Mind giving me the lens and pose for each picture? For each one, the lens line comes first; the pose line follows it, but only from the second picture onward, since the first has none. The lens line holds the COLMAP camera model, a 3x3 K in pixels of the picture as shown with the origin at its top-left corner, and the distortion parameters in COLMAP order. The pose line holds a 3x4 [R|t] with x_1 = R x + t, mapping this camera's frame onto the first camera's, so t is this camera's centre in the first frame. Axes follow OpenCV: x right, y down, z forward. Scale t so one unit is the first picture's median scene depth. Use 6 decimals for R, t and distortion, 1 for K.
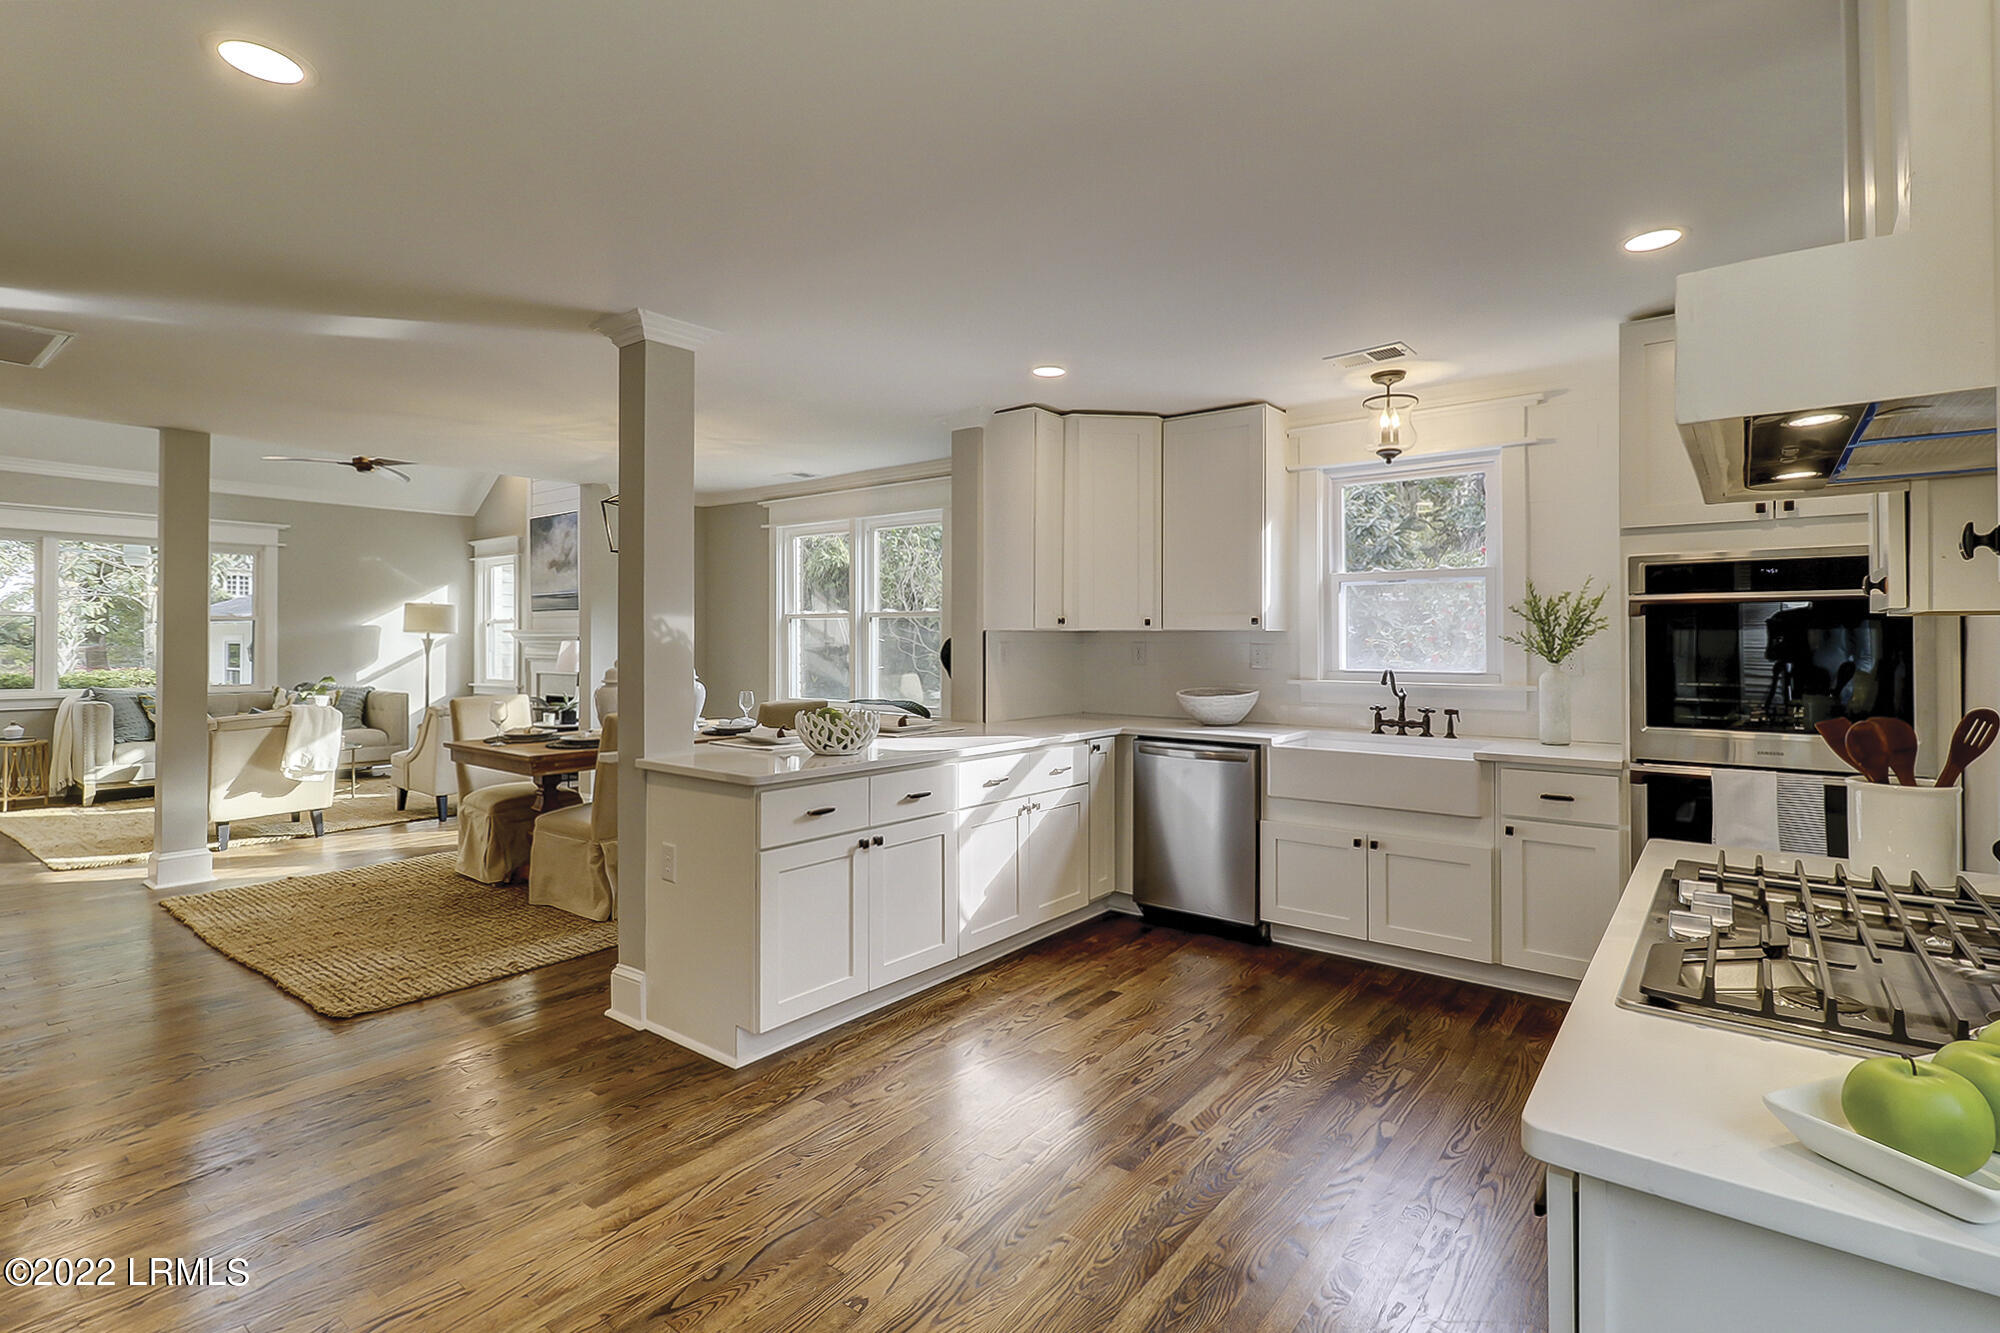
lens RADIAL K [[967.3, 0, 1000.1], [0, 967.3, 640.6], [0, 0, 1]] dist [-0.001334, 0.001001]
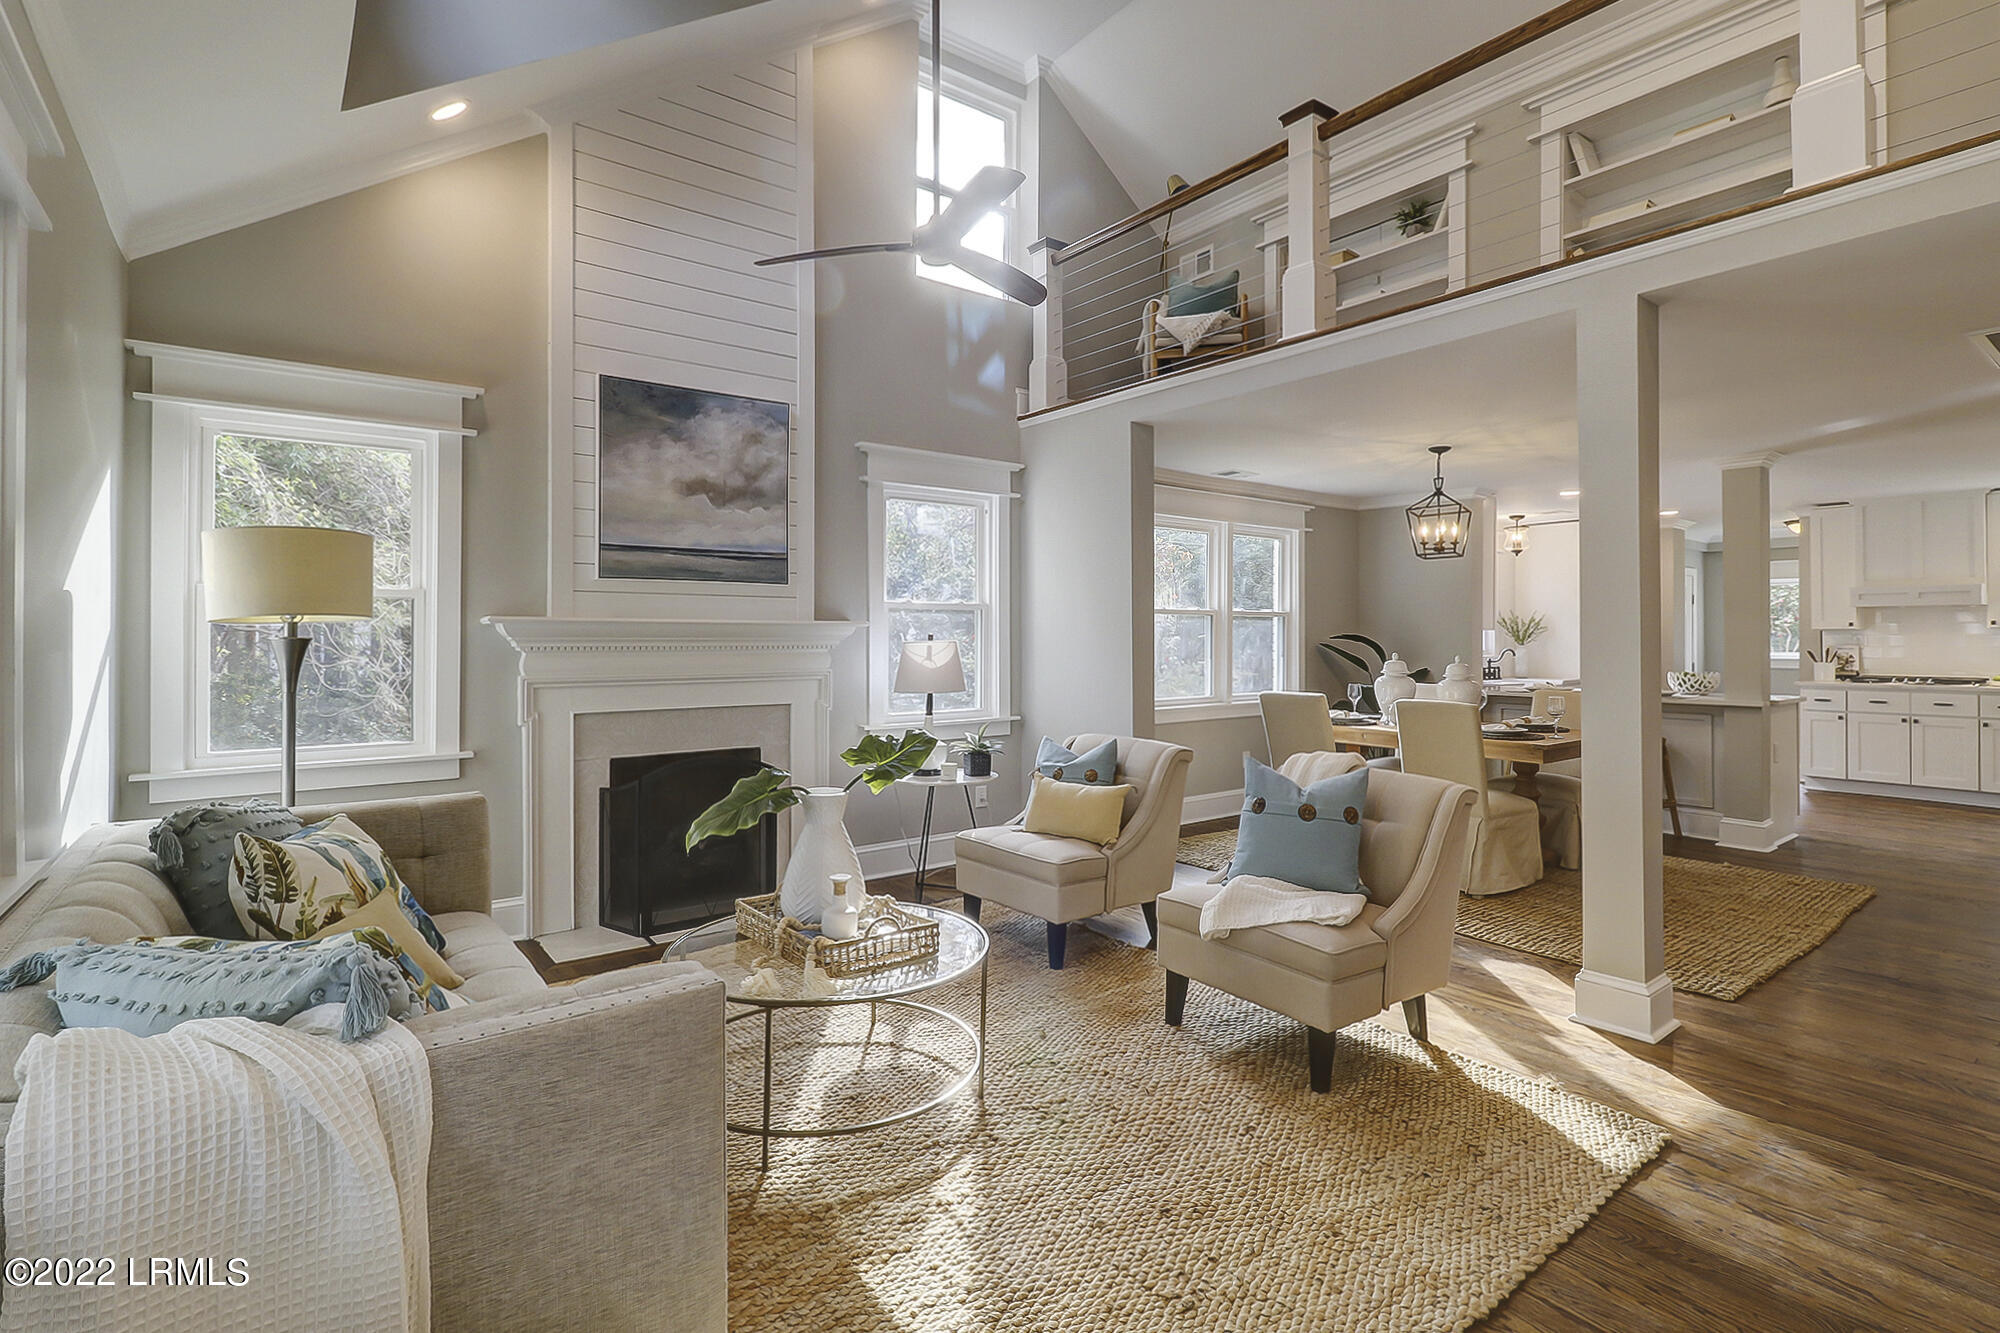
lens RADIAL K [[942.0, 0, 1007.4], [0, 942.0, 637.1], [0, 0, 1]] dist [-0.001570, 0.001242]
pose [[0.235807, -0.003788, 0.971793, -1.126701], [0.001291, 0.999993, 0.003585, -0.004561], [-0.971799, 0.000409, 0.235810, 0.921001]]
